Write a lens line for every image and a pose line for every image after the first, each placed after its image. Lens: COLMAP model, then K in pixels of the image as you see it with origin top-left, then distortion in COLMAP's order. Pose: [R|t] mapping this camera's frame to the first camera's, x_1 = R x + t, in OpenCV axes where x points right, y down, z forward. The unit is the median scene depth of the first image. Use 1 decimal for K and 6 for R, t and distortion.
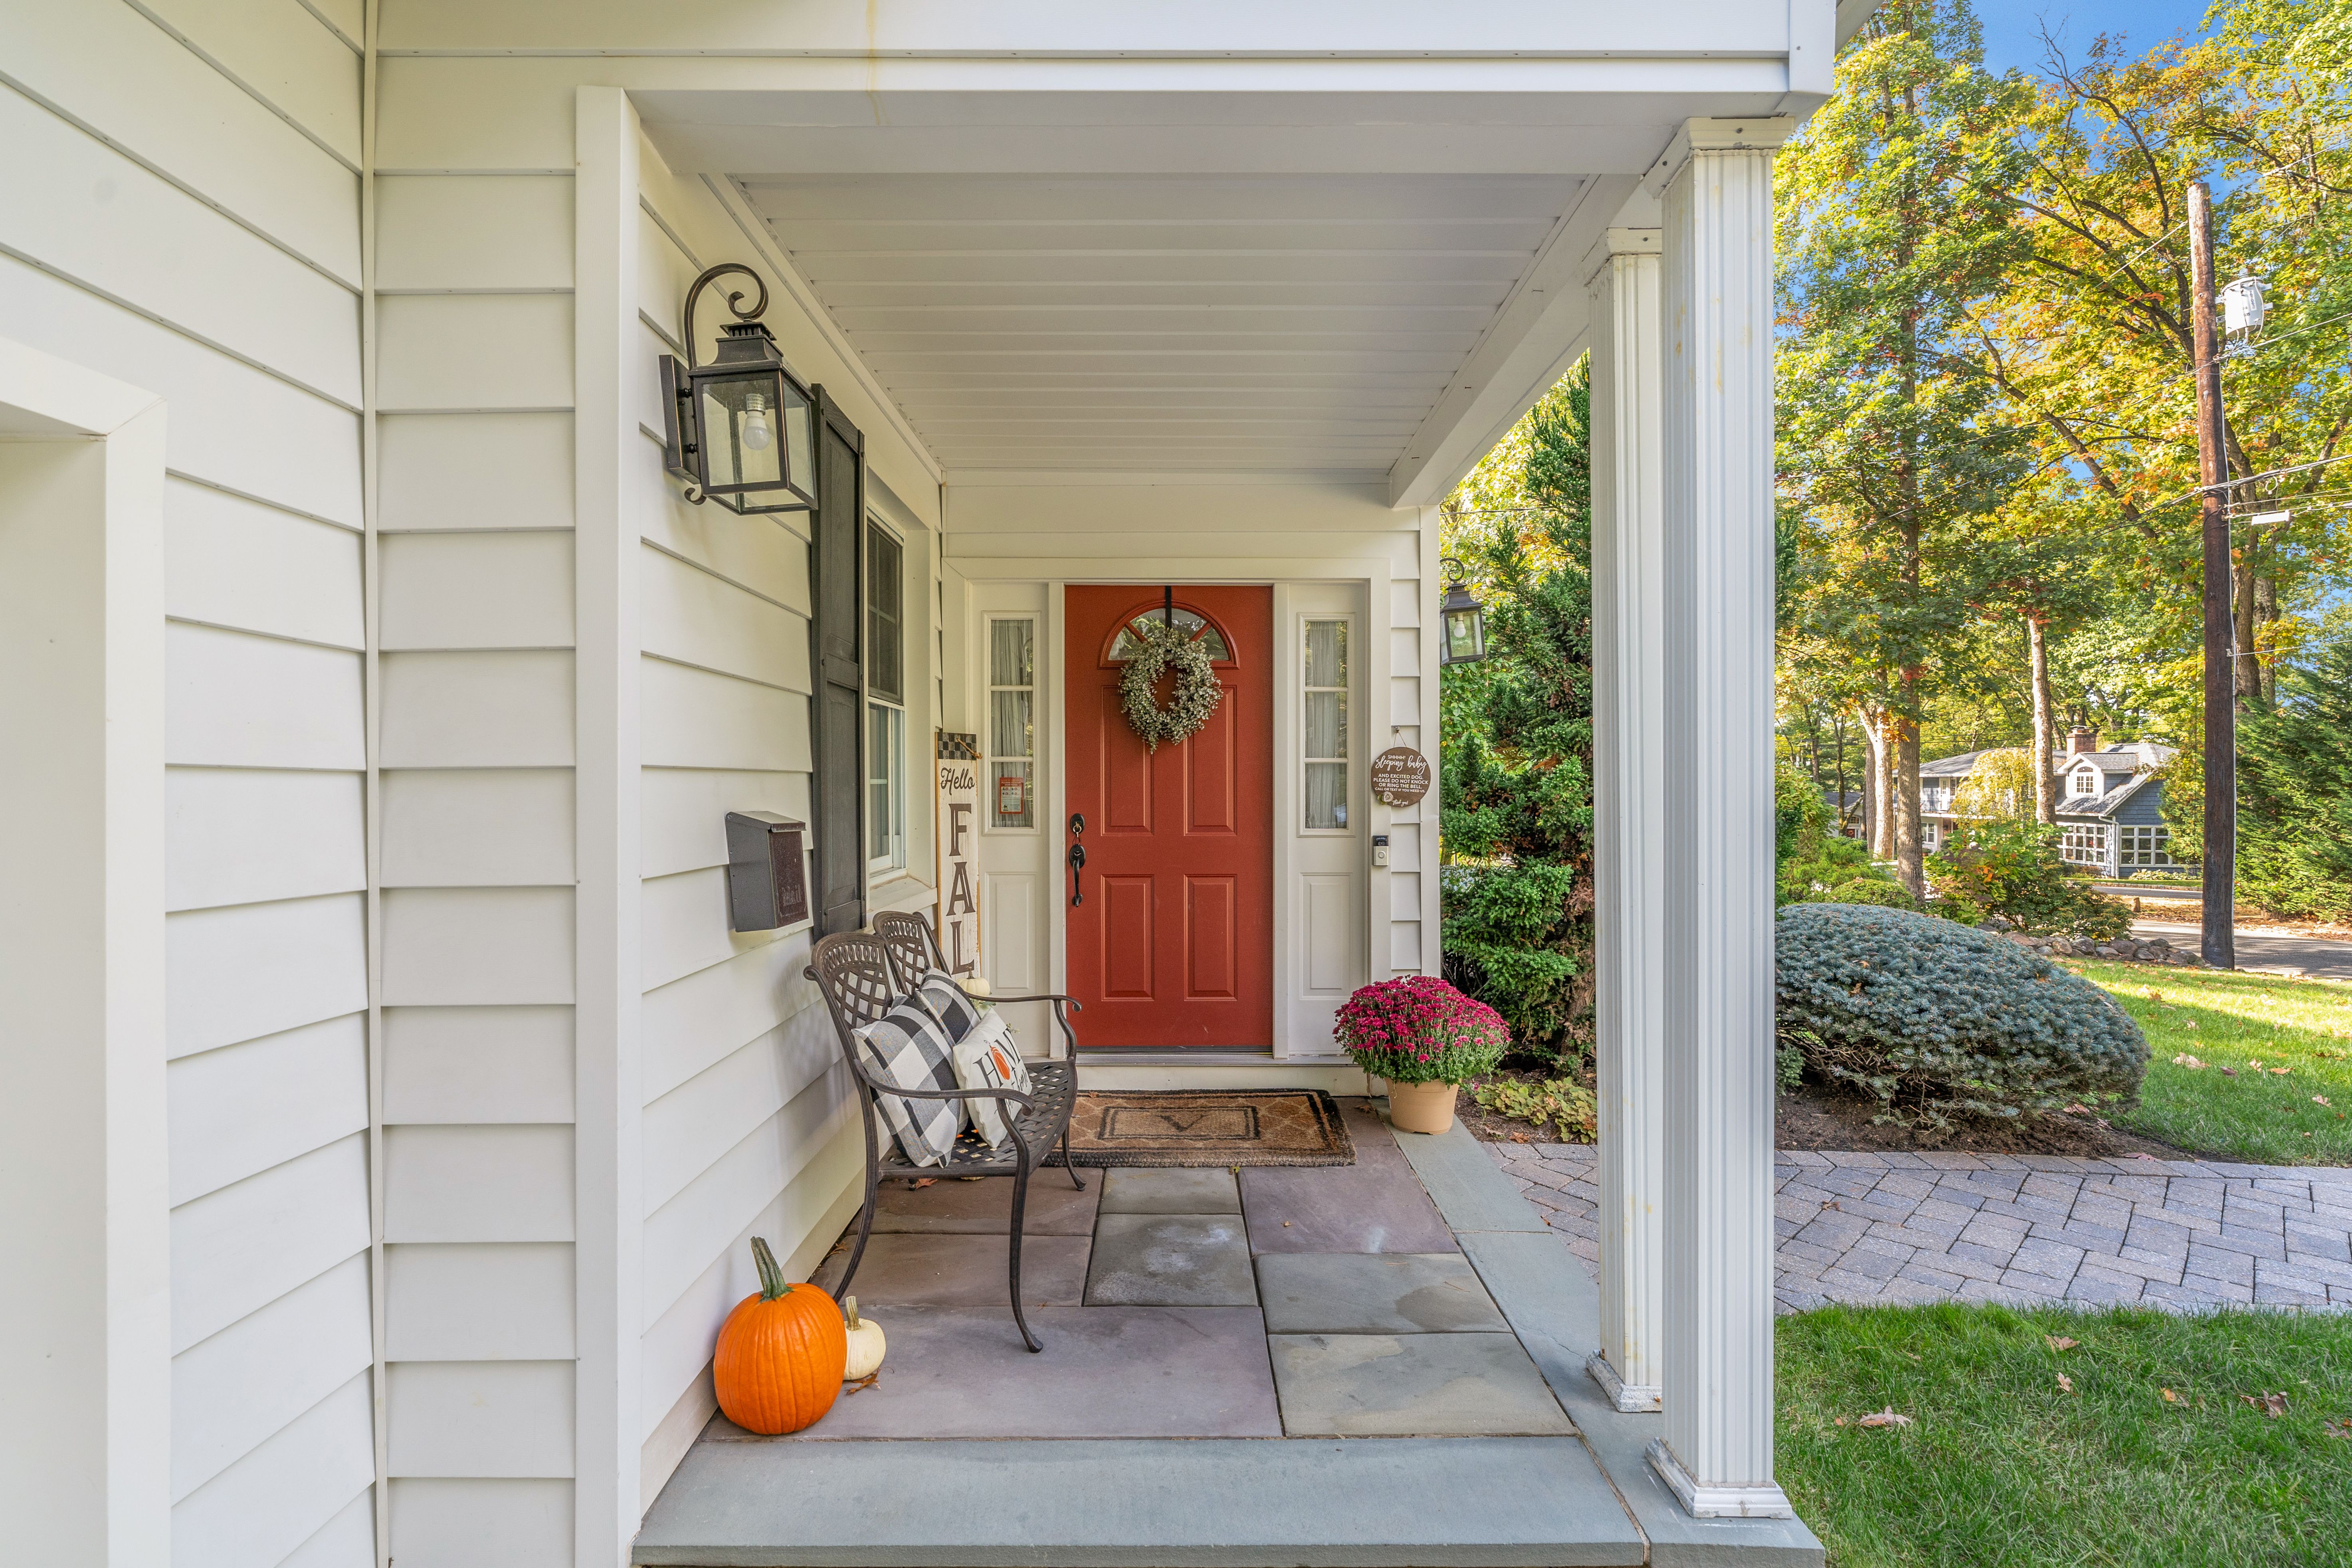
lens RADIAL K [[1089.7, 0, 1176.0], [0, 1089.7, 784.0], [0, 0, 1]] dist [-0.000152, 0.000070]
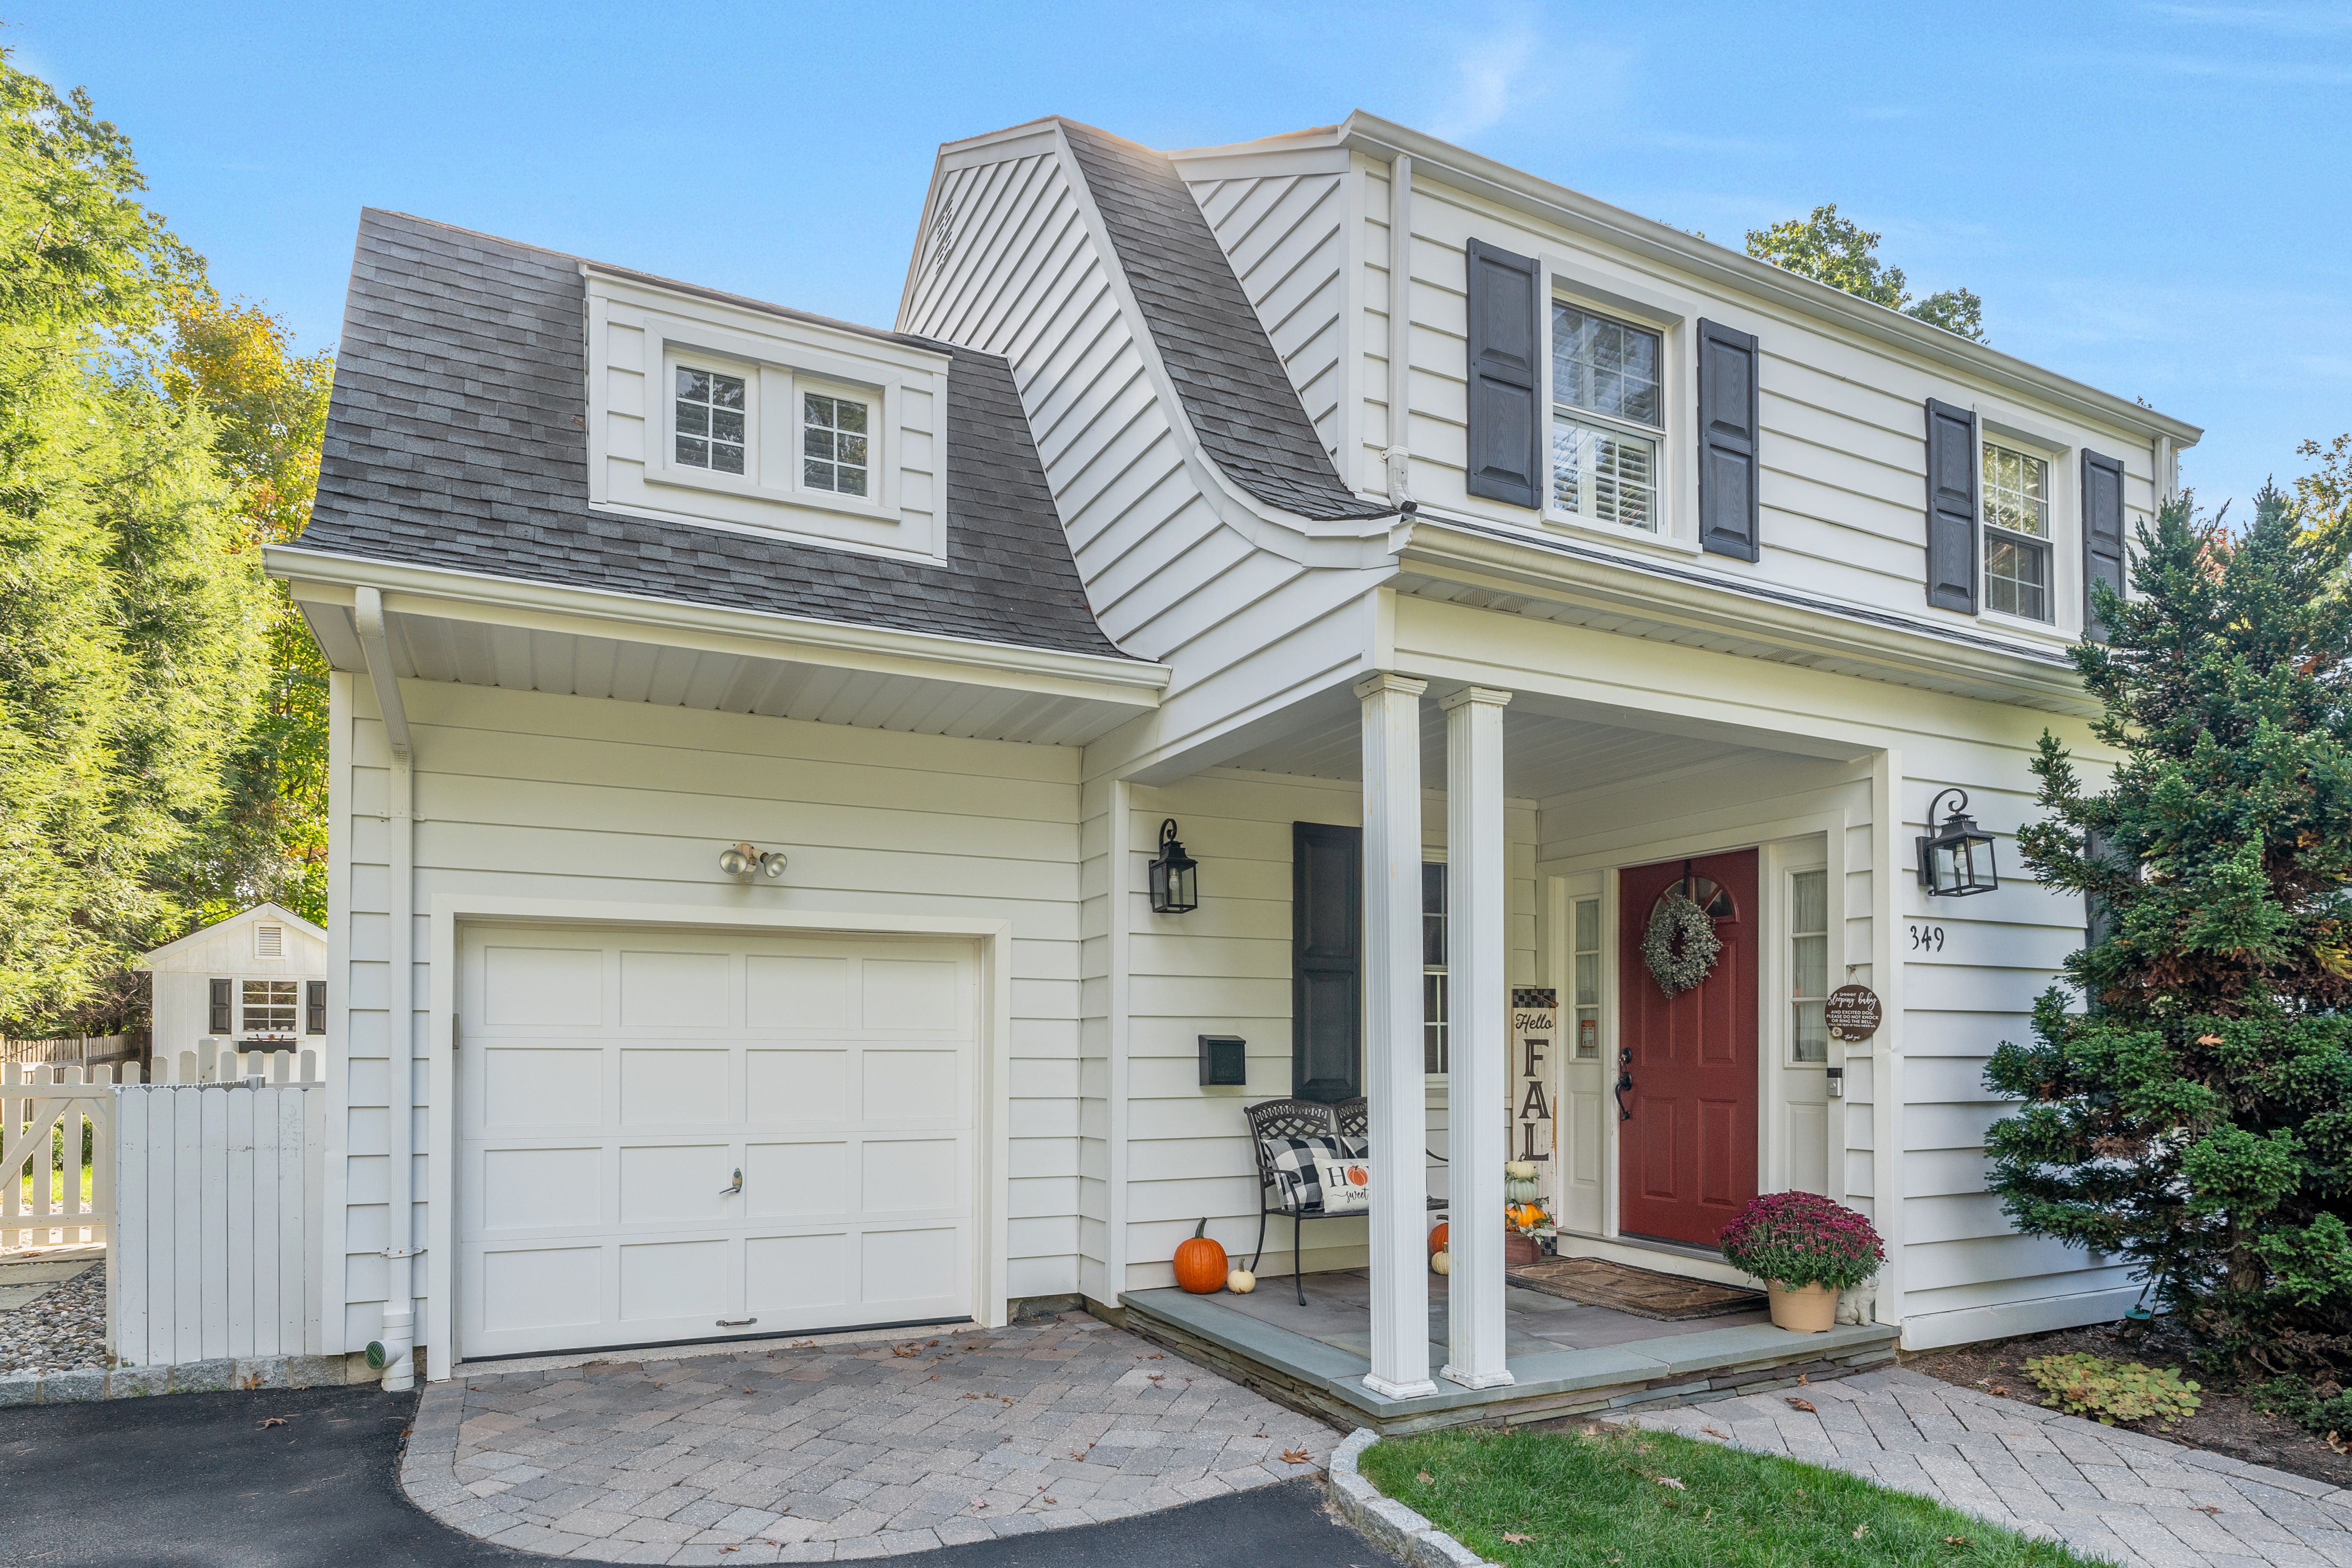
lens RADIAL K [[1351.6, 0, 1180.0], [0, 1351.6, 1027.5], [0, 0, 1]] dist [-0.003392, -0.000862]
pose [[0.443164, -0.013174, -0.896344, 1.103231], [0.001546, 0.999902, -0.013931, 0.025141], [0.896439, 0.004788, 0.443140, -0.168143]]
